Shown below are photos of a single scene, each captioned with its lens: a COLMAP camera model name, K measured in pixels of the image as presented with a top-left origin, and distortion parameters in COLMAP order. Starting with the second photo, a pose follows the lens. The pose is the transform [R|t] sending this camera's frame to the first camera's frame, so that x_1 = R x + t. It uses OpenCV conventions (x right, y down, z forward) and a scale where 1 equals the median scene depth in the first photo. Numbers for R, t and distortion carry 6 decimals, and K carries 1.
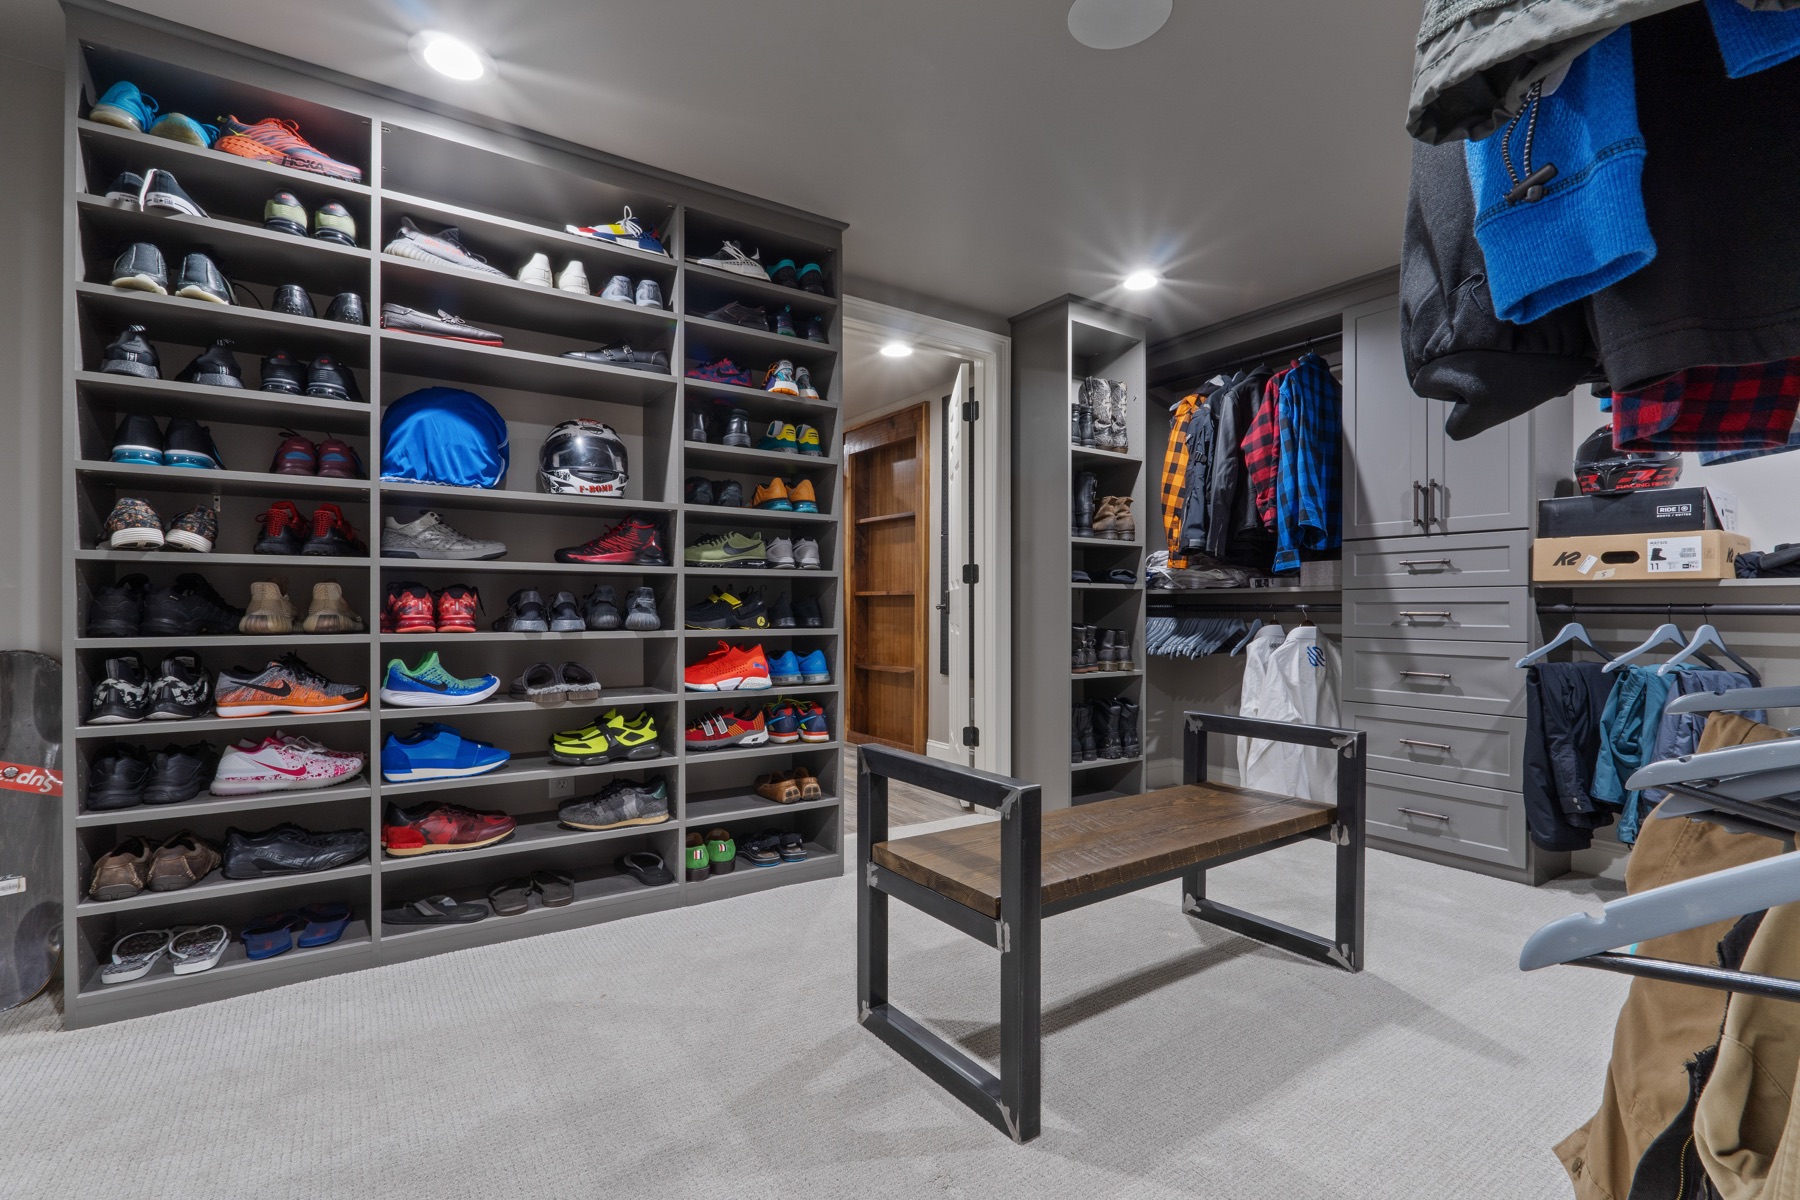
lens RADIAL K [[824.5, 0, 899.4], [0, 824.5, 606.1], [0, 0, 1]] dist [-0.009624, 0.000255]
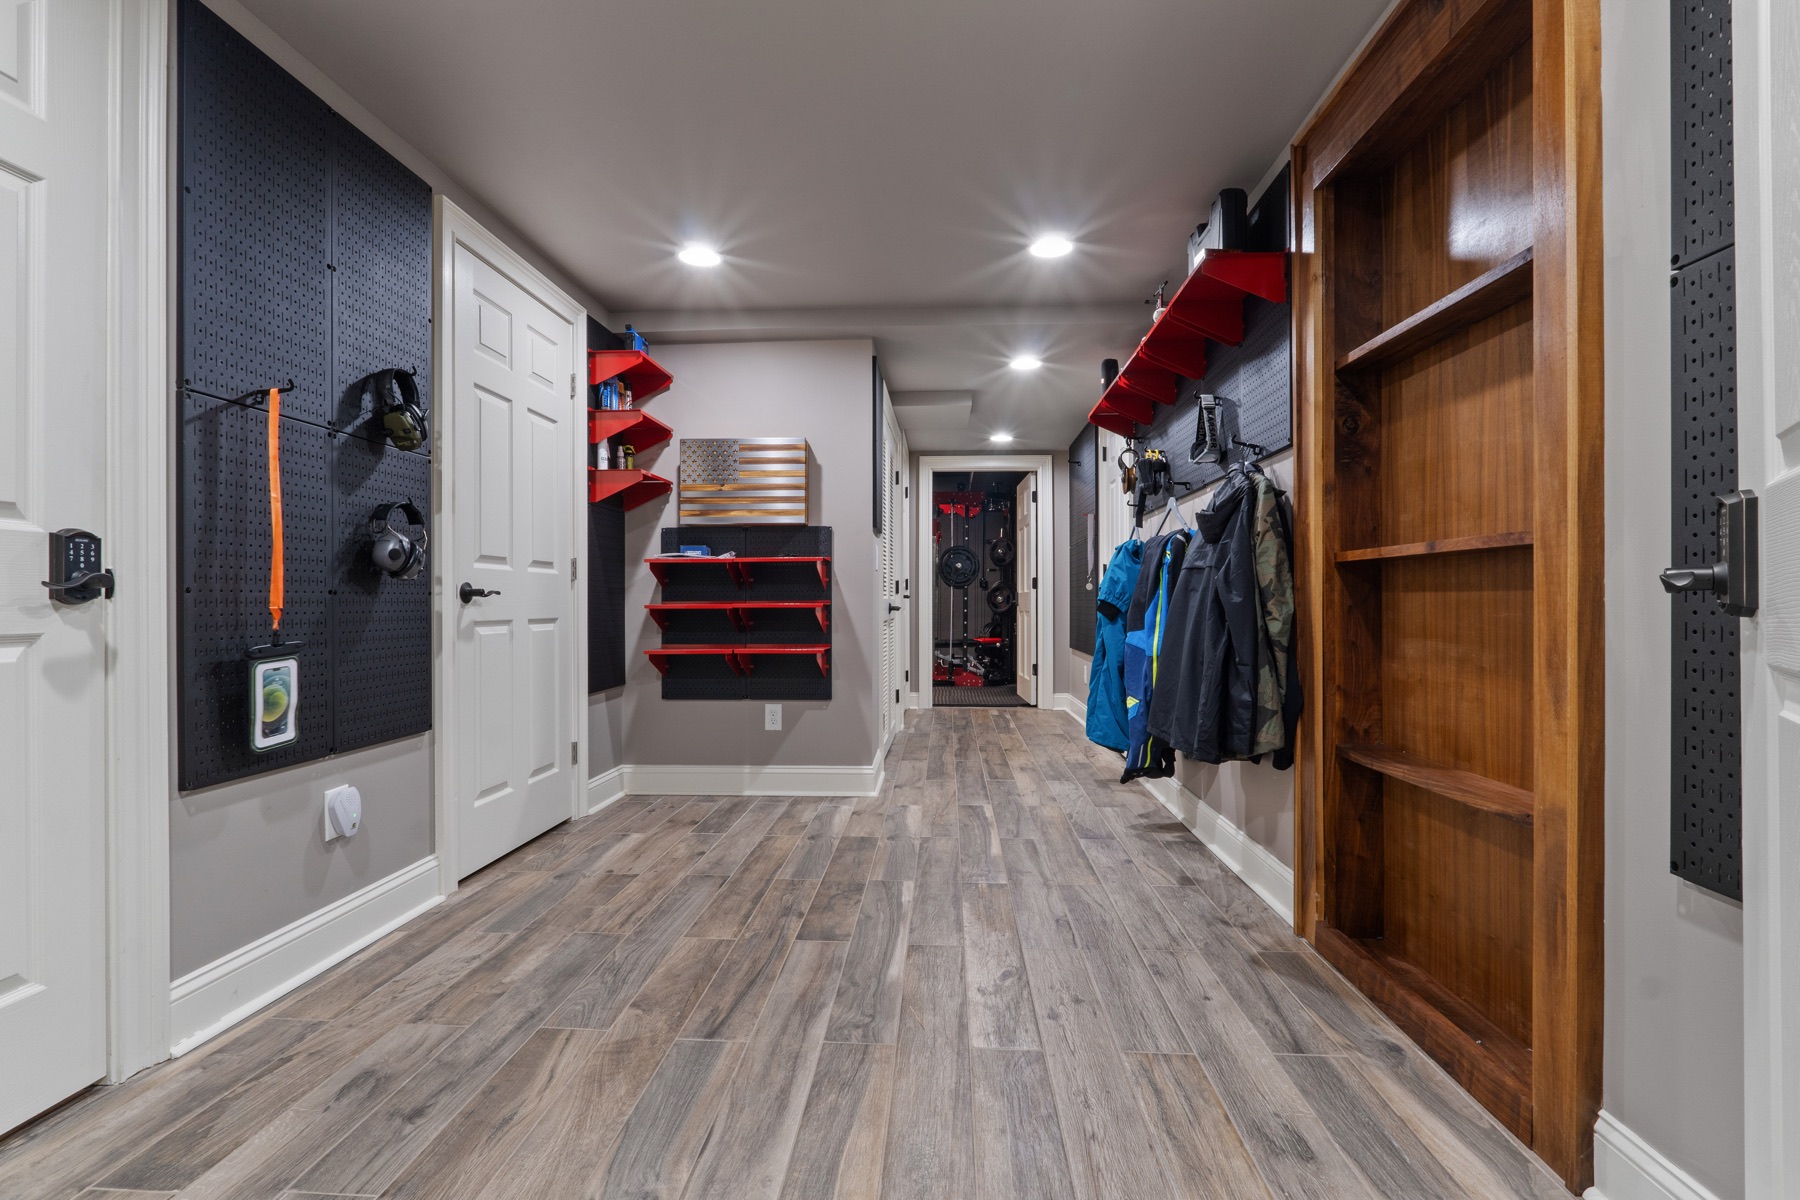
lens RADIAL K [[824.5, 0, 905.3], [0, 824.5, 596.5], [0, 0, 1]] dist [-0.009624, 0.000255]
pose [[0.795273, -0.008564, -0.606190, 0.016996], [0.004491, 0.999956, -0.008236, 0.005466], [0.606234, 0.003828, 0.795277, 0.629639]]
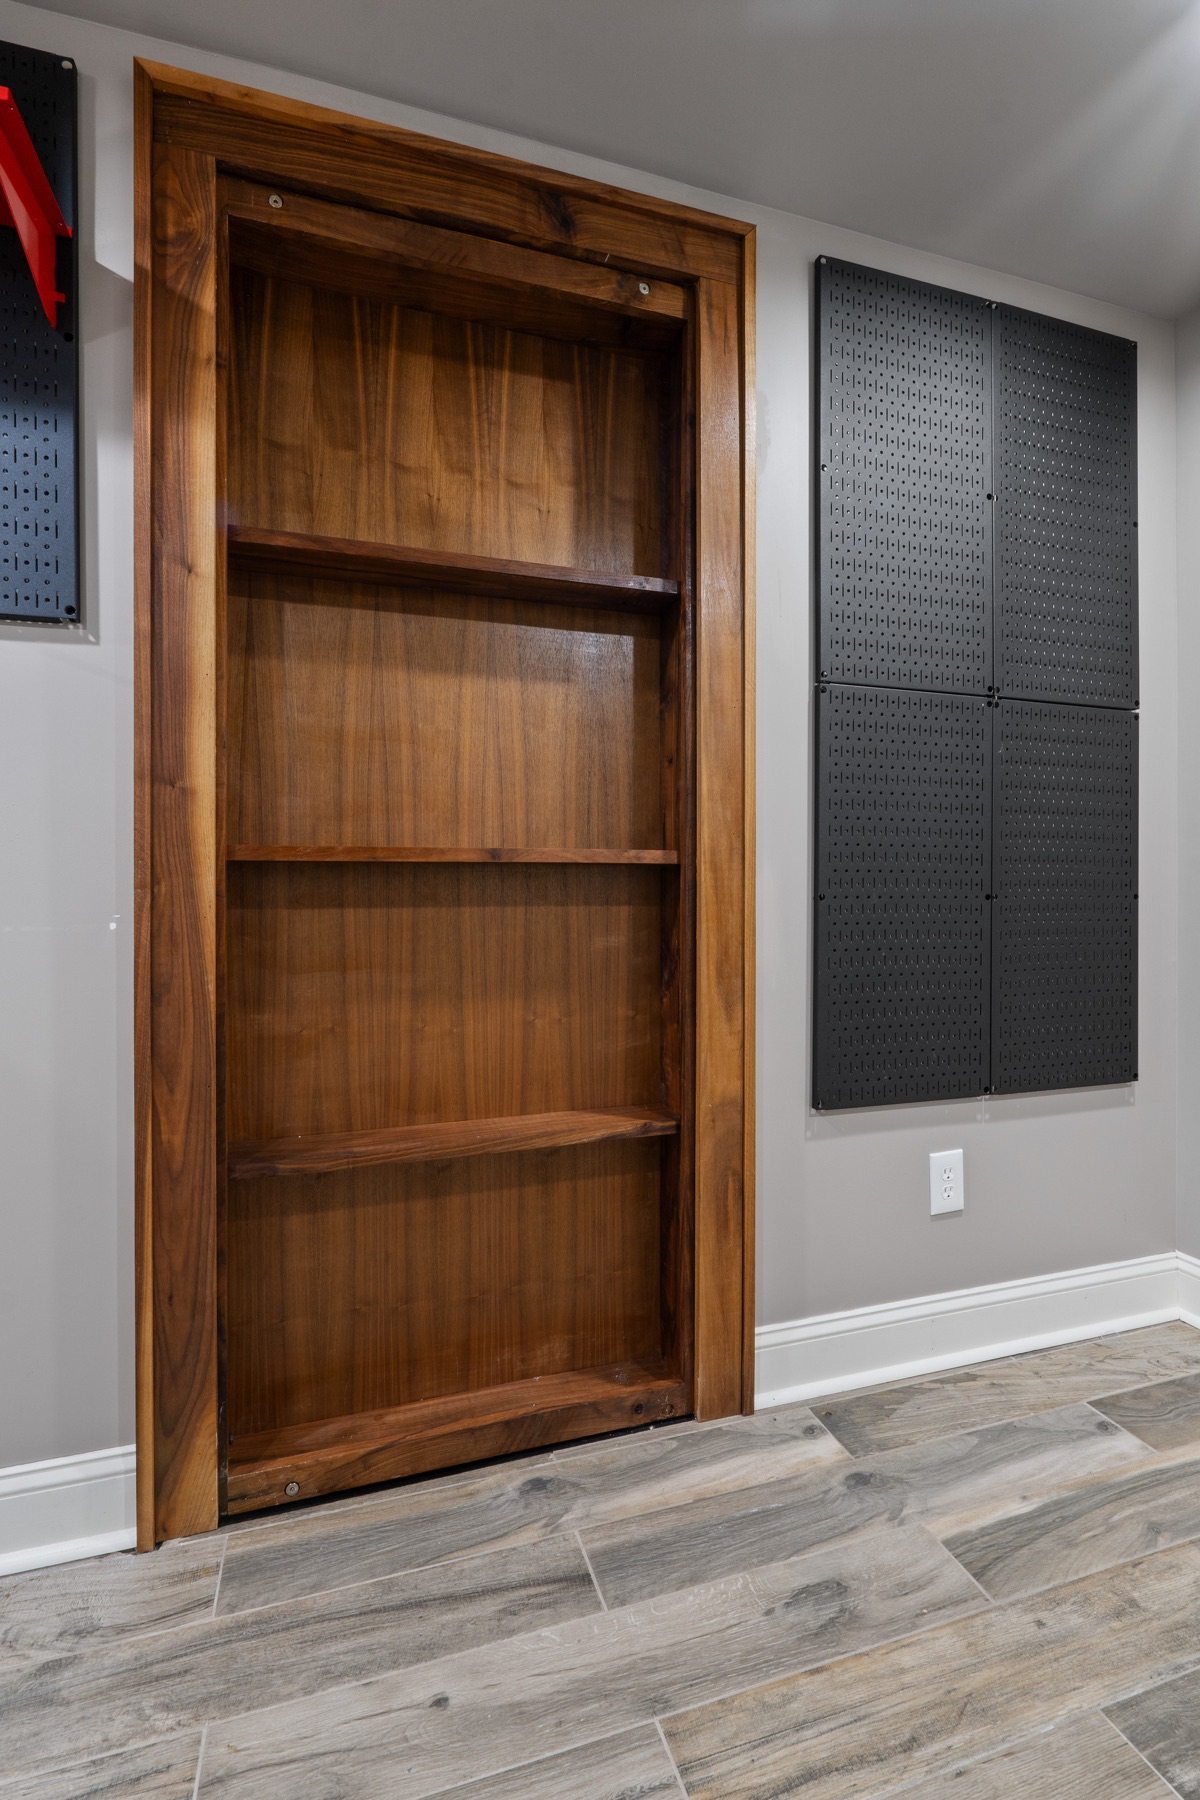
lens RADIAL K [[824.5, 0, 593.1], [0, 824.5, 891.6], [0, 0, 1]] dist [-0.009624, 0.000255]
pose [[0.288983, -0.015000, 0.957217, -0.261126], [0.005227, 0.999887, 0.014091, -0.007686], [-0.957320, 0.000931, 0.289028, 0.908237]]
